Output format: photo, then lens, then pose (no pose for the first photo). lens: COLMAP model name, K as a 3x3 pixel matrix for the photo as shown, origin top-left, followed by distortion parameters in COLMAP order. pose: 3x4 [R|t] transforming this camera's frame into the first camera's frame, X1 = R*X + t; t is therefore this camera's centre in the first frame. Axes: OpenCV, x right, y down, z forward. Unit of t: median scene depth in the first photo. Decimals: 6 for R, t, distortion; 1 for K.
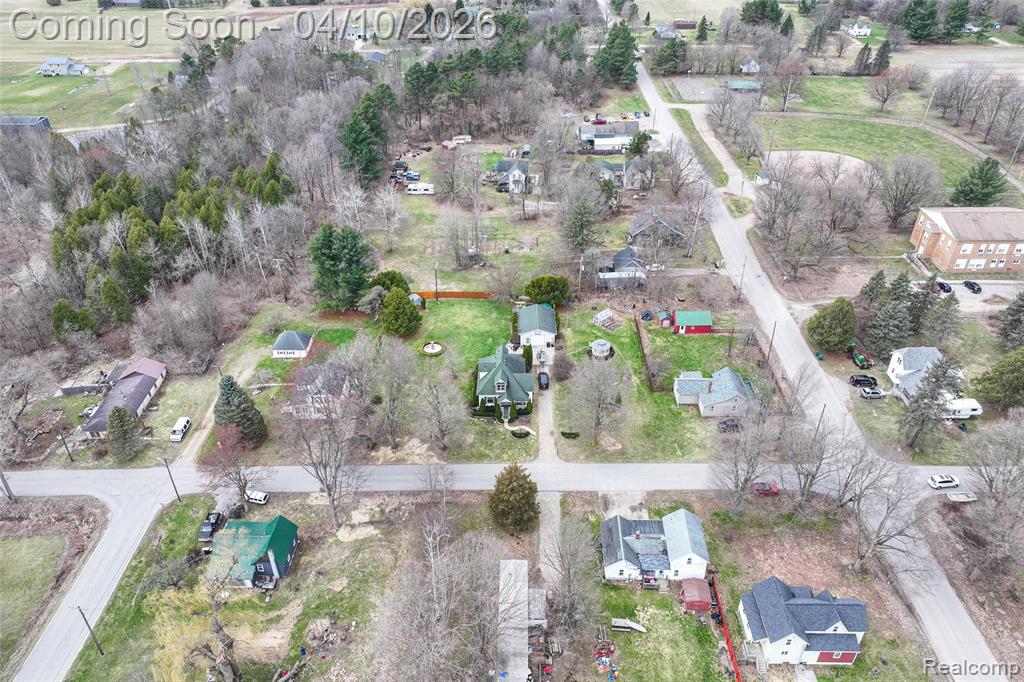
lens RADIAL K [[717.0, 0, 512.0], [0, 717.0, 341.0], [0, 0, 1]] dist [-0.000393, 0.010872]
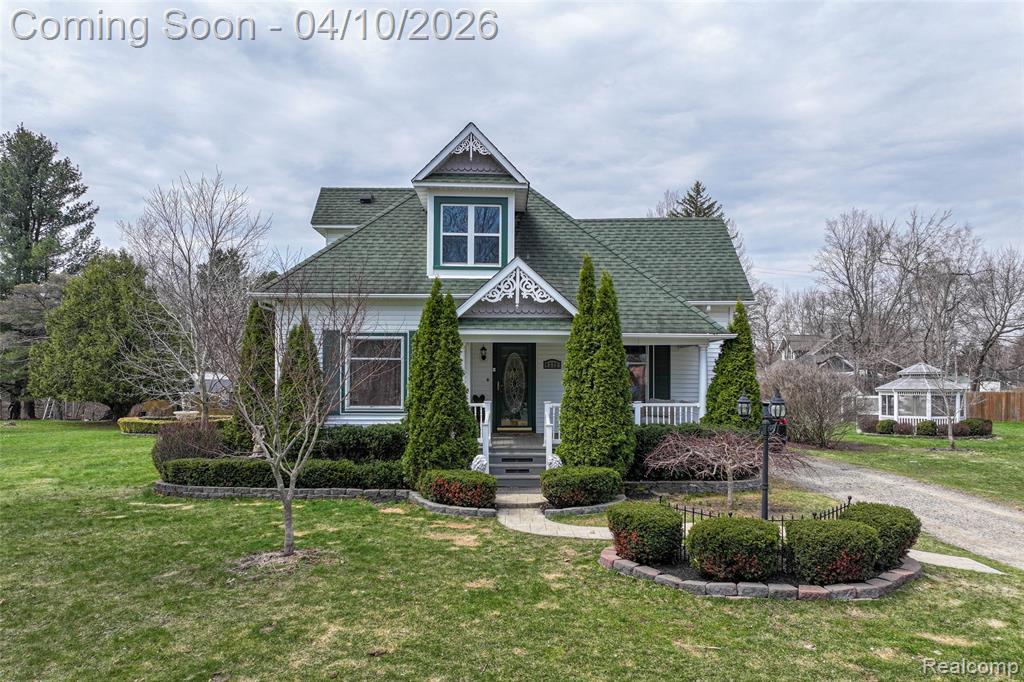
lens RADIAL K [[717.0, 0, 512.0], [0, 717.0, 341.0], [0, 0, 1]] dist [-0.000393, 0.010872]
pose [[0.999877, 0.005720, 0.014634, -0.009336], [0.004445, 0.790368, -0.612616, 0.131876], [-0.015070, 0.612605, 0.790245, 0.805083]]
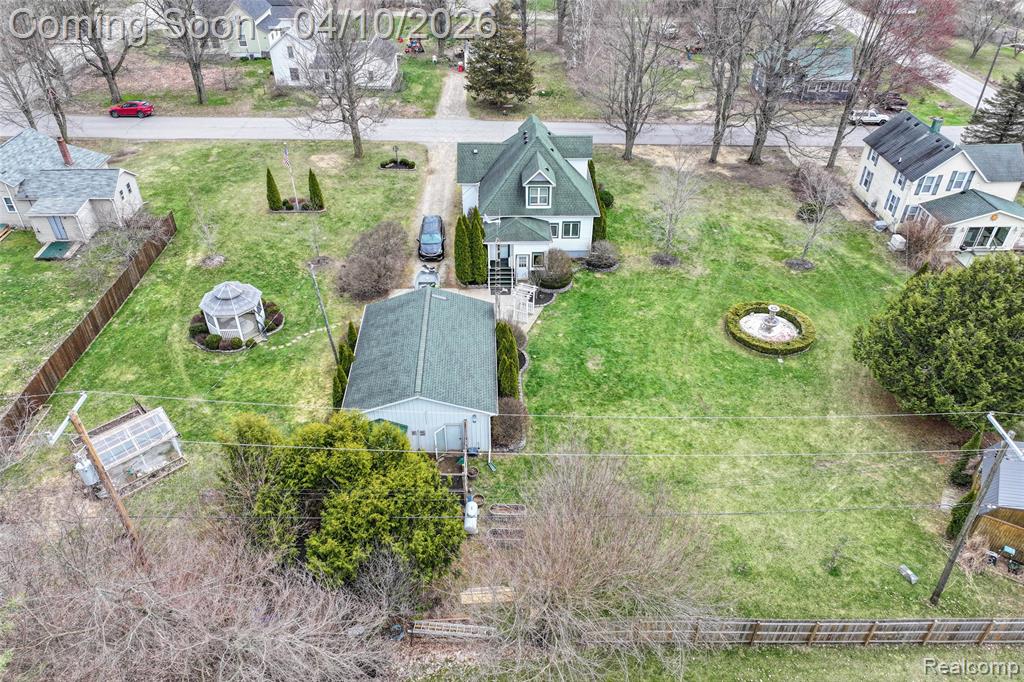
lens RADIAL K [[717.0, 0, 512.0], [0, 717.0, 341.0], [0, 0, 1]] dist [-0.000393, 0.010872]
pose [[-0.999555, 0.015605, -0.025403, 0.009900], [-0.018674, 0.336492, 0.941501, -0.283429], [0.023240, 0.941557, -0.336051, 1.117913]]
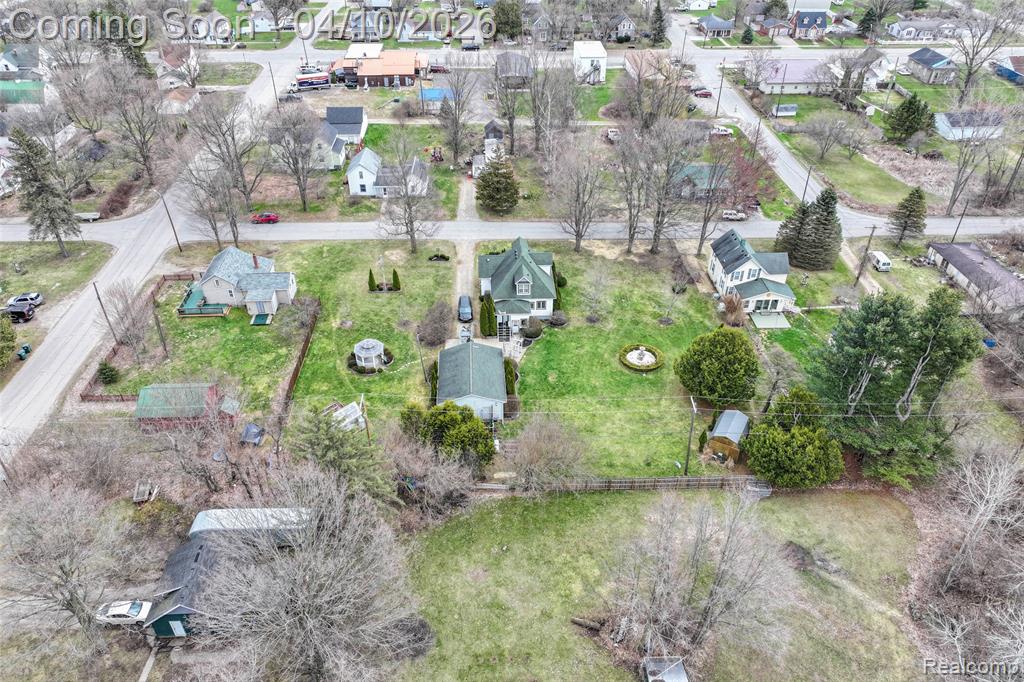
lens RADIAL K [[717.0, 0, 512.0], [0, 717.0, 341.0], [0, 0, 1]] dist [-0.000393, 0.010872]
pose [[-0.998659, 0.029816, -0.042332, 0.026716], [-0.029550, 0.343146, 0.938817, -0.577198], [0.042518, 0.938809, -0.341805, 1.203271]]
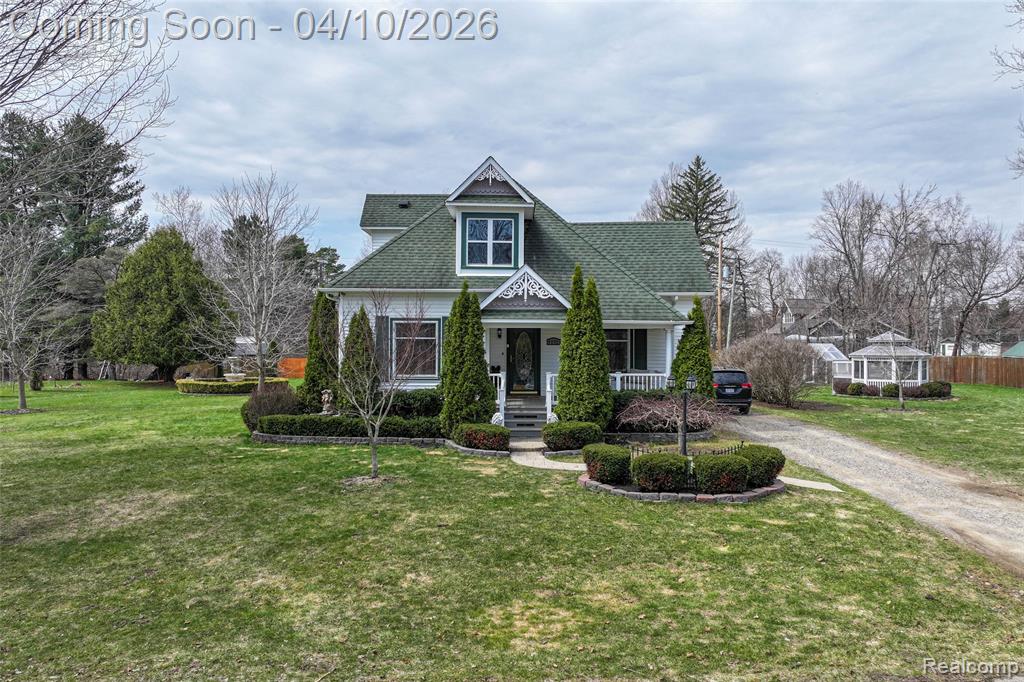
lens RADIAL K [[717.0, 0, 512.0], [0, 717.0, 341.0], [0, 0, 1]] dist [-0.000393, 0.010872]
pose [[0.999978, 0.006513, -0.000862, -0.009461], [-0.005860, 0.824989, -0.565119, 0.145365], [-0.002969, 0.565112, 0.825009, 0.780216]]
